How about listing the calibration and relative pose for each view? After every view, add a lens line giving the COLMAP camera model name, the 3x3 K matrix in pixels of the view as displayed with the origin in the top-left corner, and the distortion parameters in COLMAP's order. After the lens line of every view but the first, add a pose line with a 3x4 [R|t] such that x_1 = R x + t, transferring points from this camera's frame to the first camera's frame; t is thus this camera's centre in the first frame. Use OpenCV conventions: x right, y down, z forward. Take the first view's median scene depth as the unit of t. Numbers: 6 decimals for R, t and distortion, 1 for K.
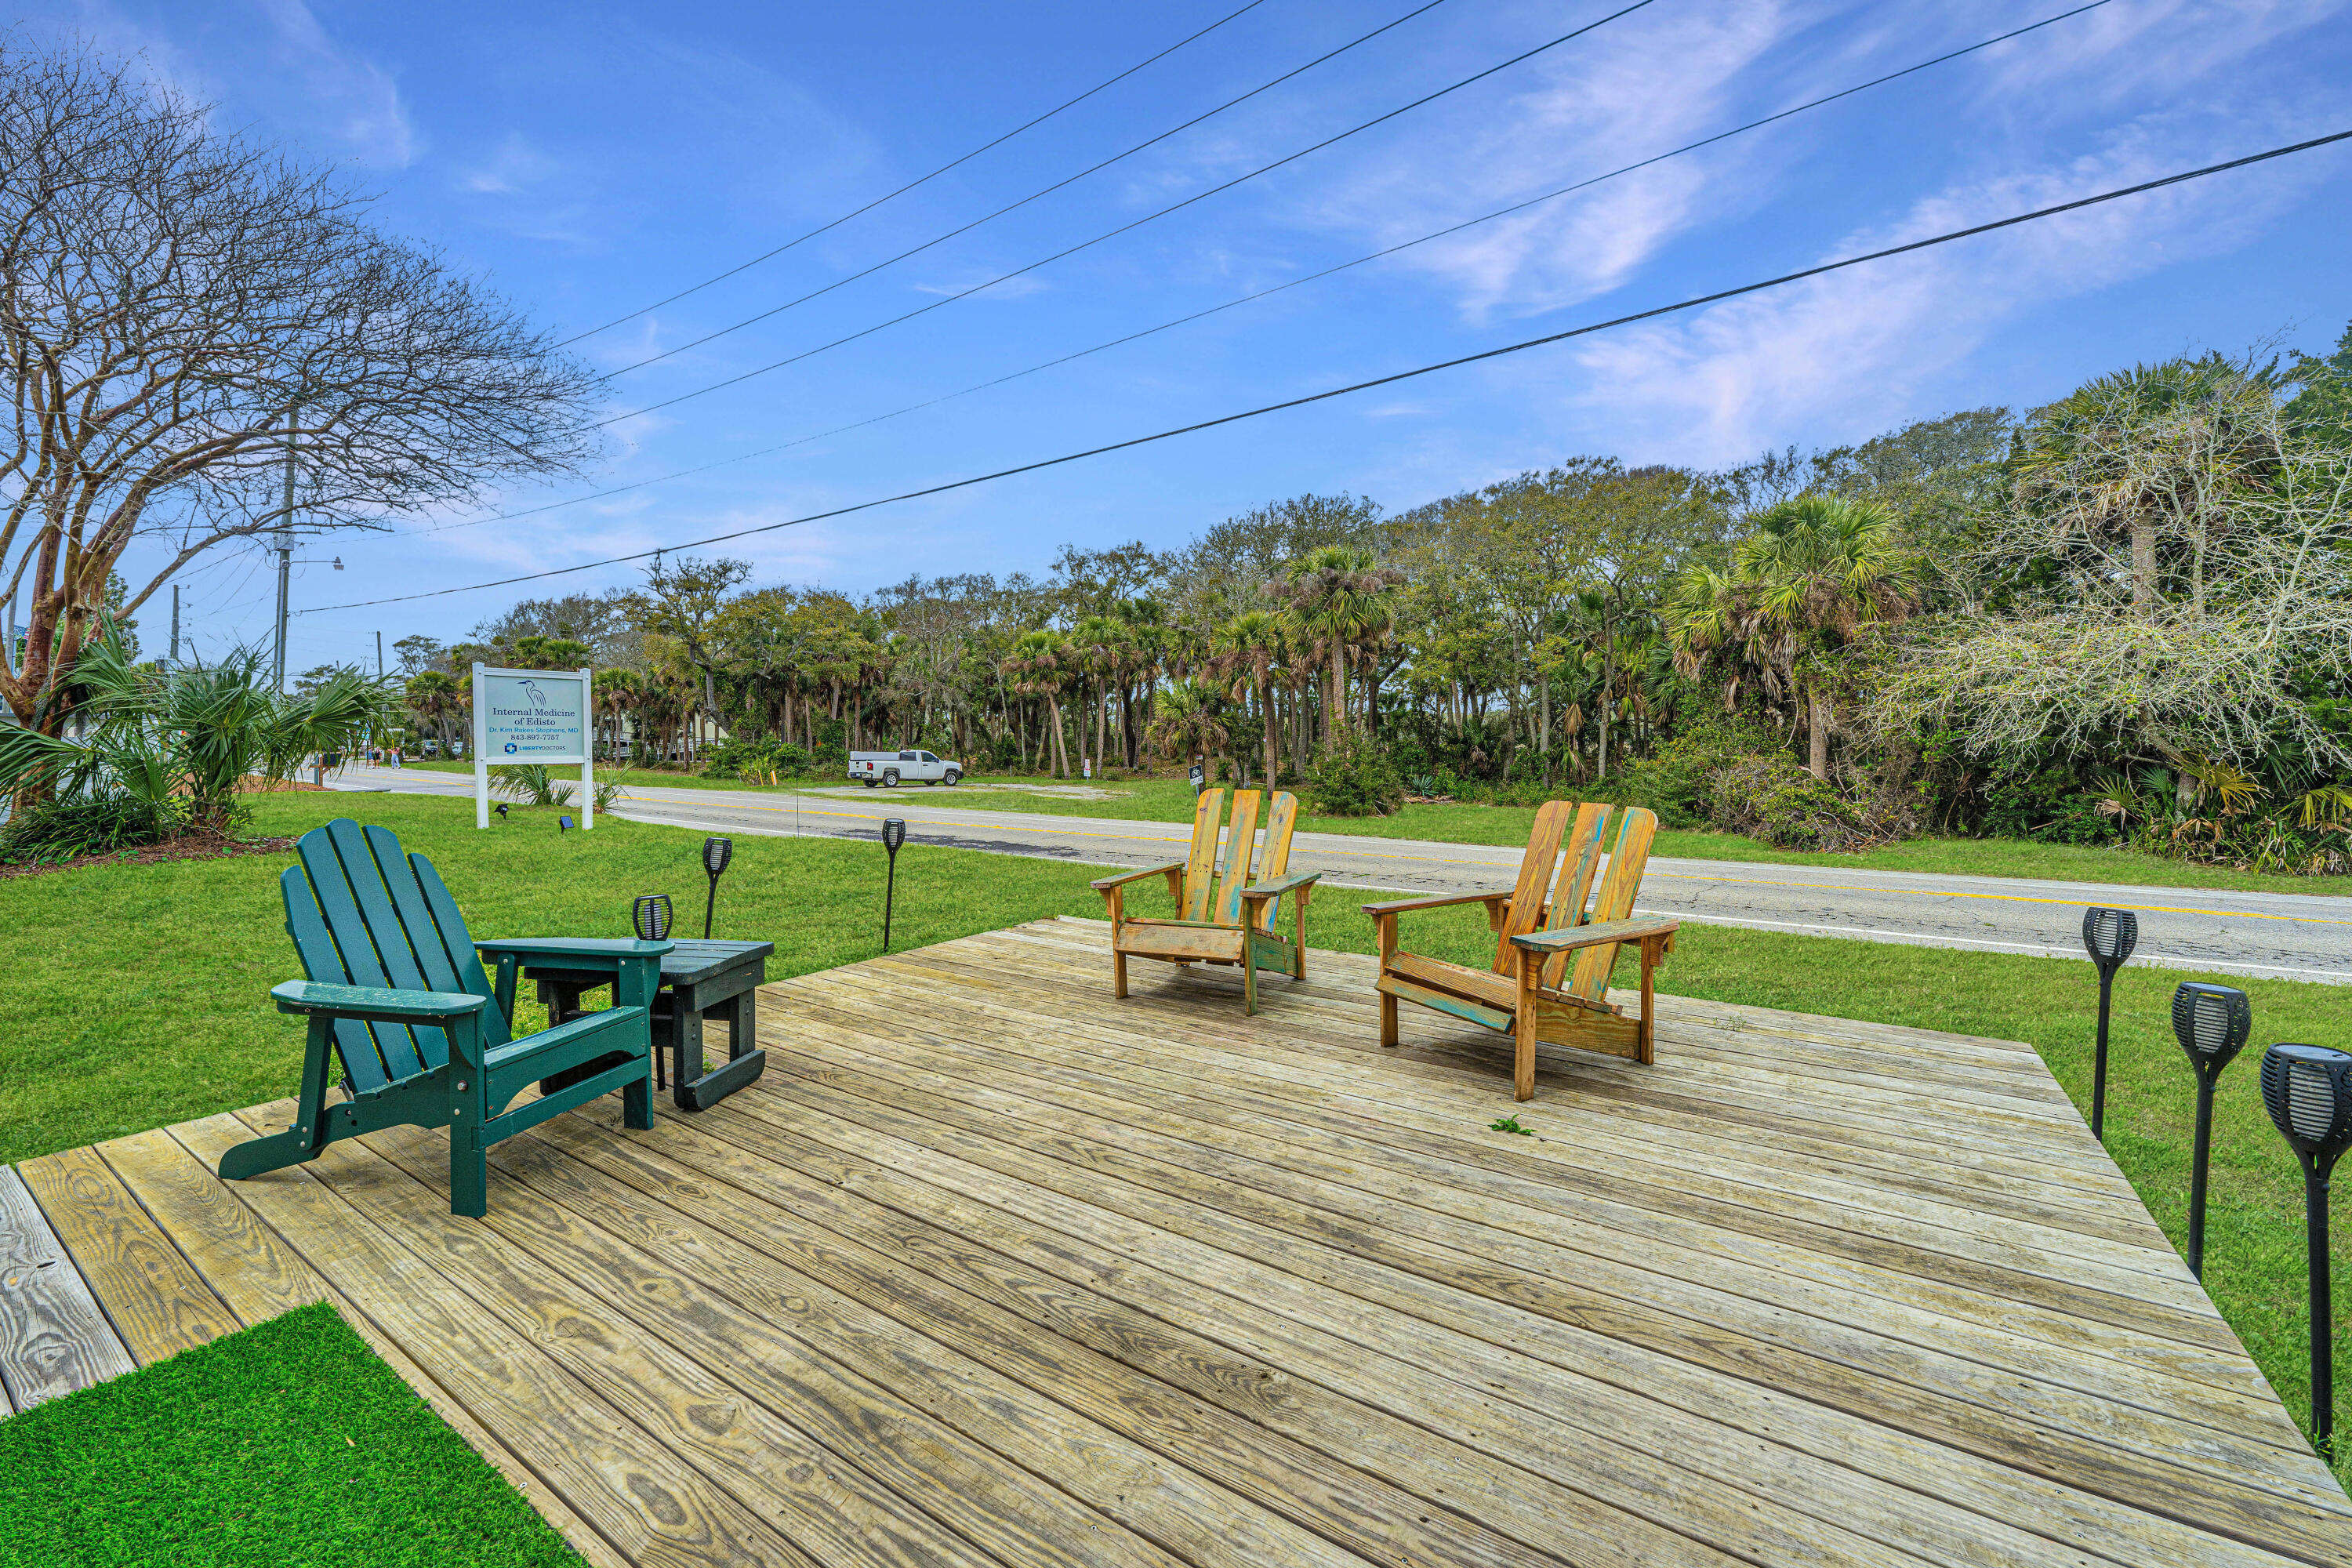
lens RADIAL K [[933.9, 0, 1353.8], [0, 933.9, 949.1], [0, 0, 1]] dist [0.000645, 0.000150]
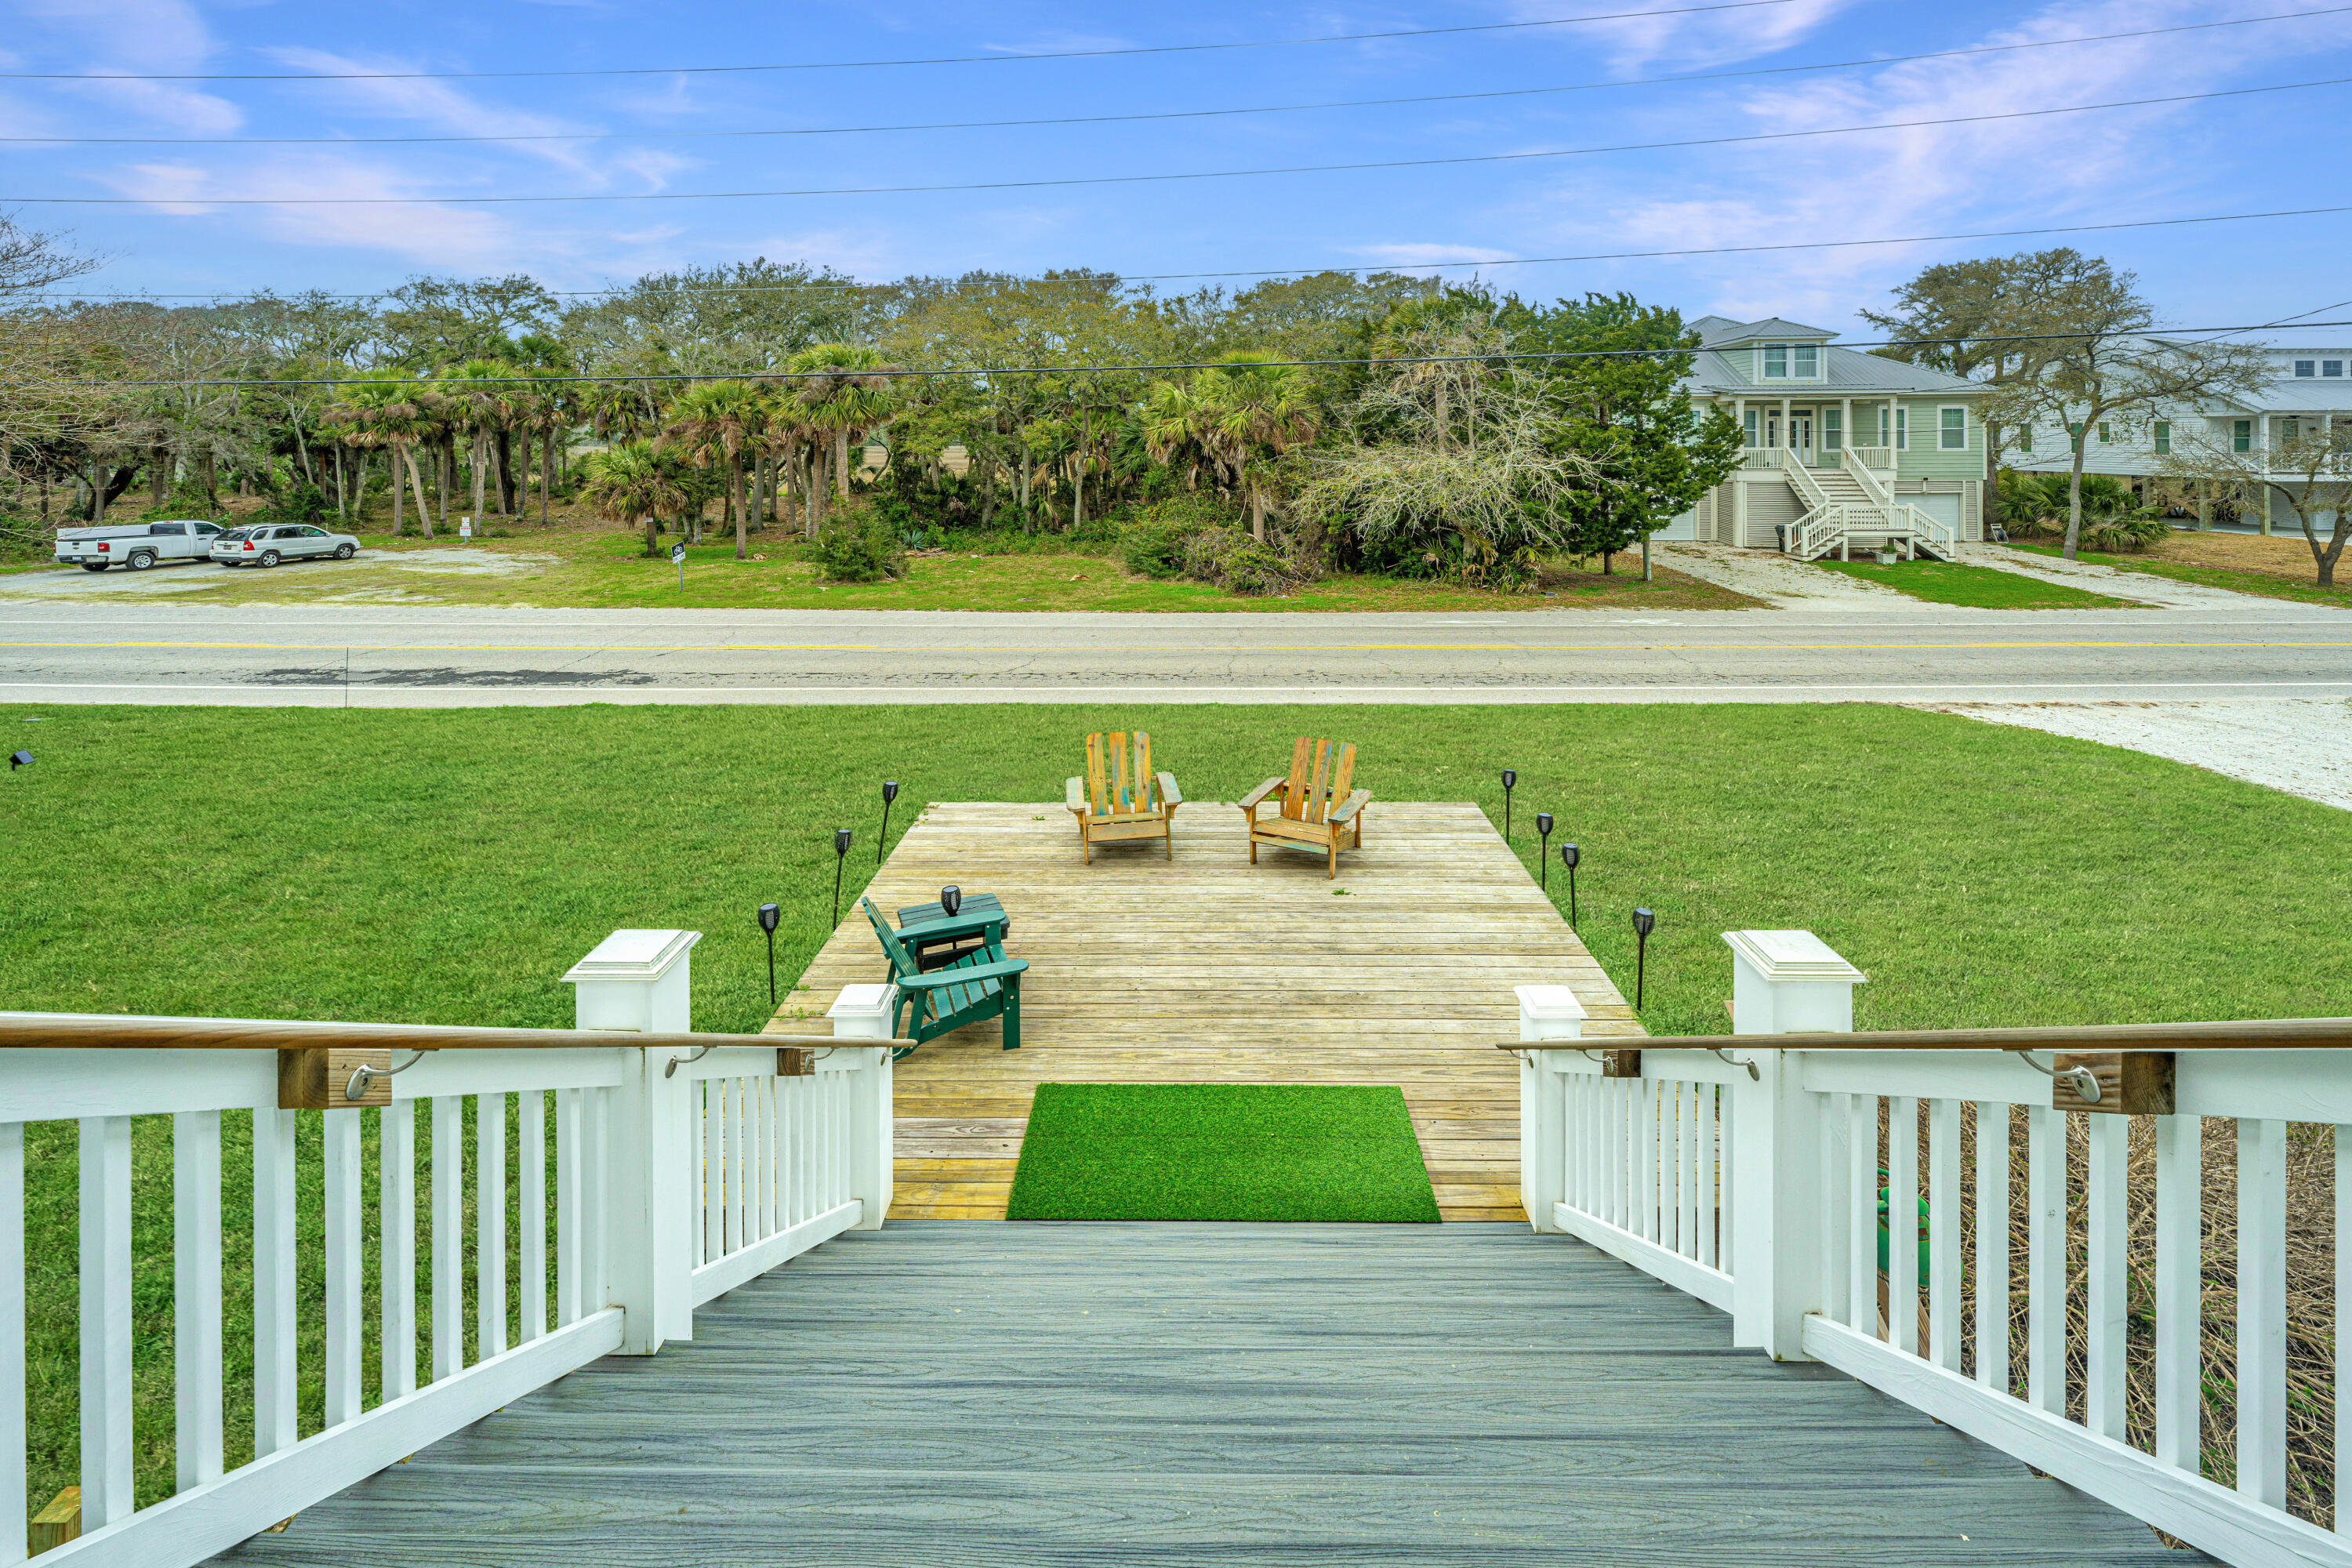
lens RADIAL K [[941.7, 0, 1230.7], [0, 941.7, 786.2], [0, 0, 1]] dist [0.000429, -0.000091]
pose [[0.863074, -0.202720, 0.462610, -0.241283], [0.112424, 0.970046, 0.215339, -0.134091], [-0.492406, -0.133845, 0.860013, -0.203706]]
